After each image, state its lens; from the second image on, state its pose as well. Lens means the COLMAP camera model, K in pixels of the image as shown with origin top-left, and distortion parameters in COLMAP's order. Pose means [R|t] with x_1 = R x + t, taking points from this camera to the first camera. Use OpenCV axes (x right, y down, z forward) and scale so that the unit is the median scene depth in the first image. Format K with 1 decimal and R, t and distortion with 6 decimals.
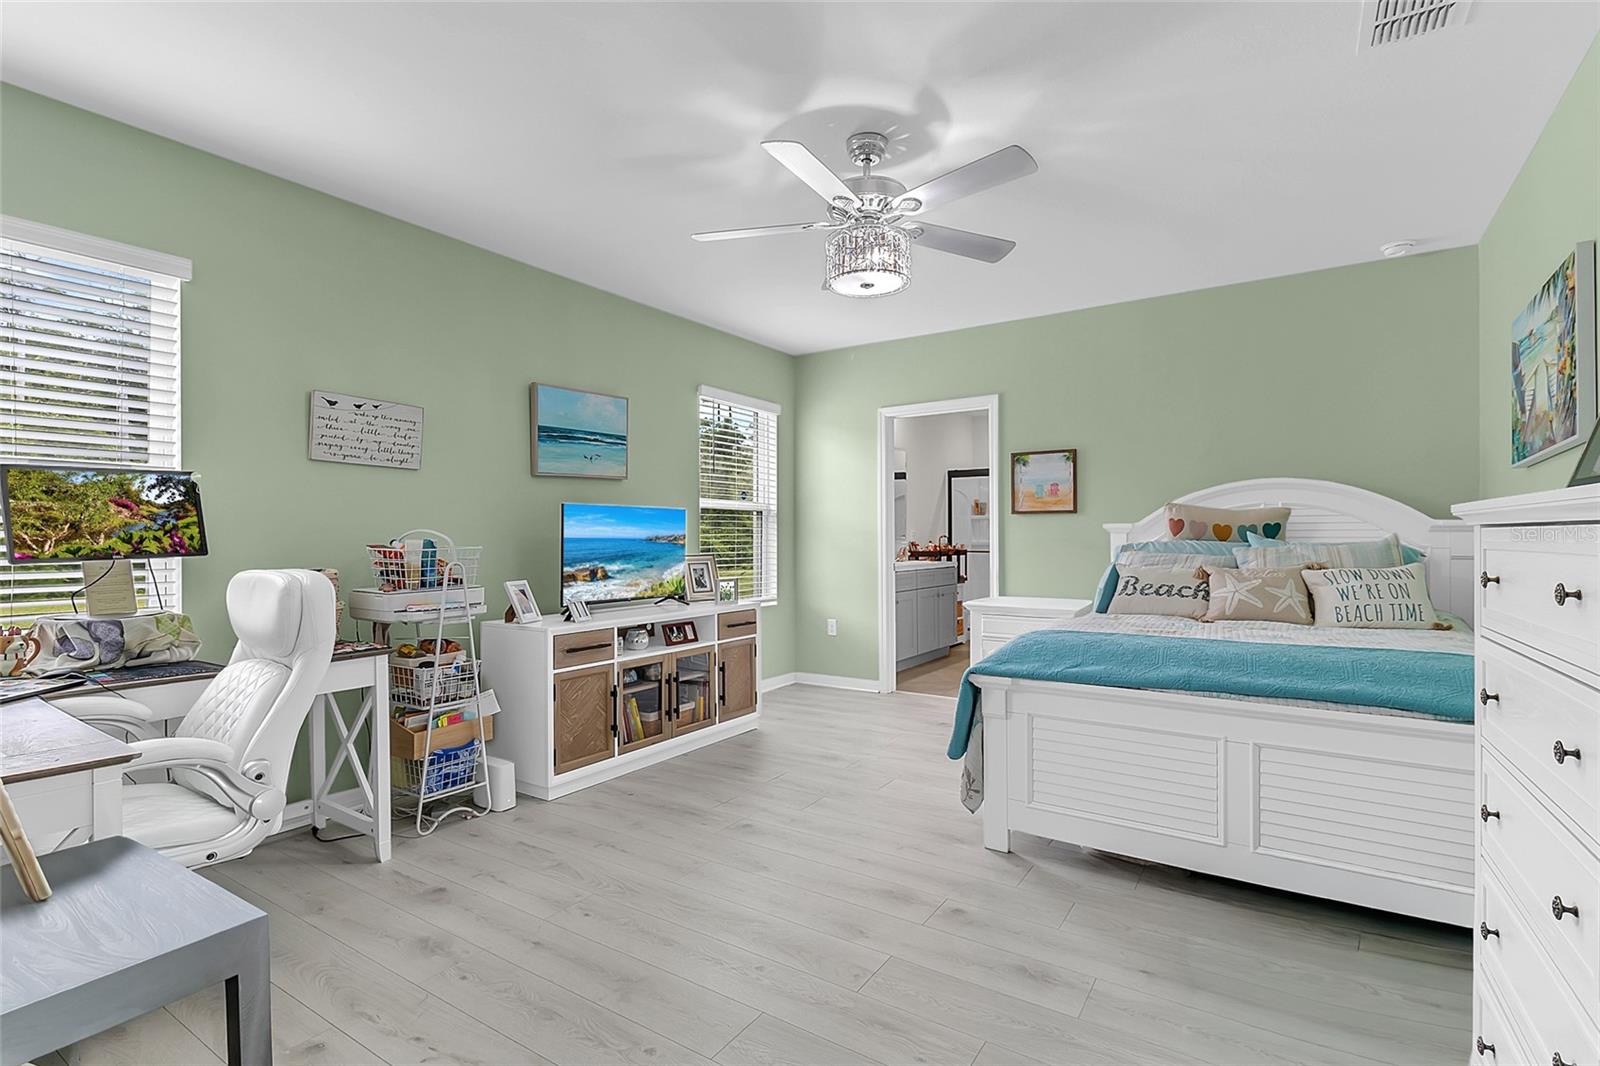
lens RADIAL K [[760.0, 0, 794.4], [0, 760.0, 545.5], [0, 0, 1]] dist [0.005361, -0.000561]
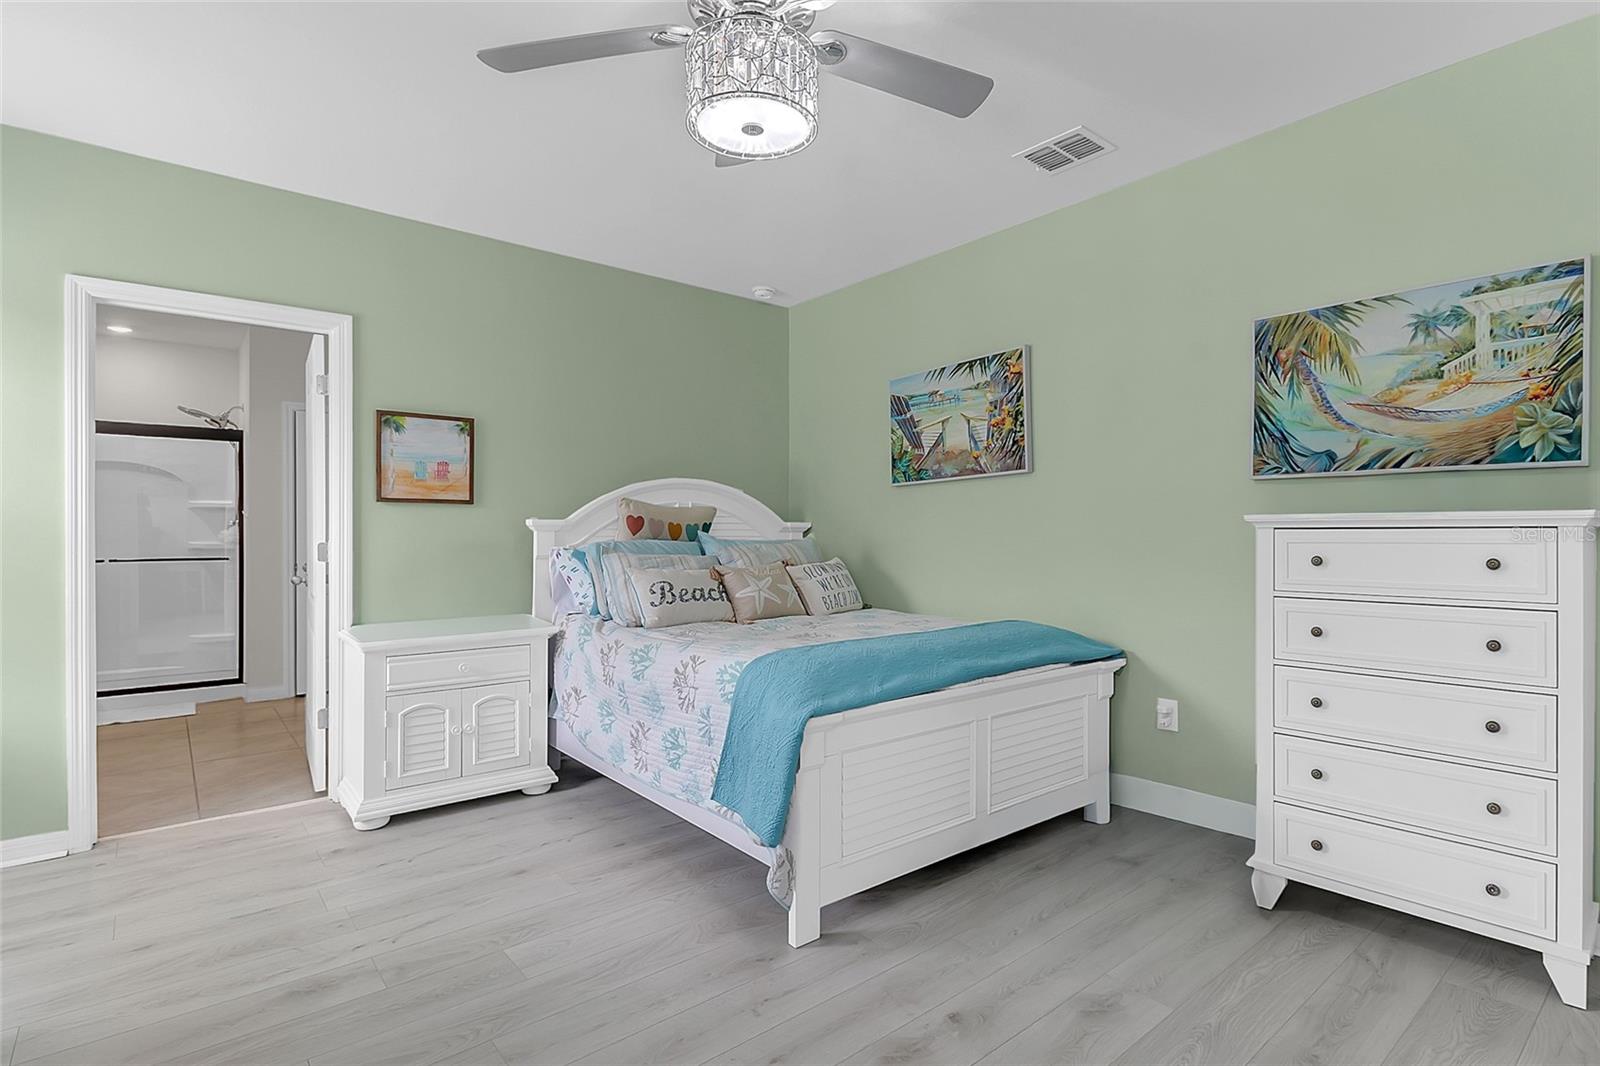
lens RADIAL K [[832.6, 0, 790.1], [0, 832.6, 528.5], [0, 0, 1]] dist [0.001082, -0.000714]
pose [[0.256741, 0.010363, 0.966425, -0.397253], [0.011504, 0.999839, -0.013778, -0.004658], [-0.966412, 0.014655, 0.256580, 0.571127]]
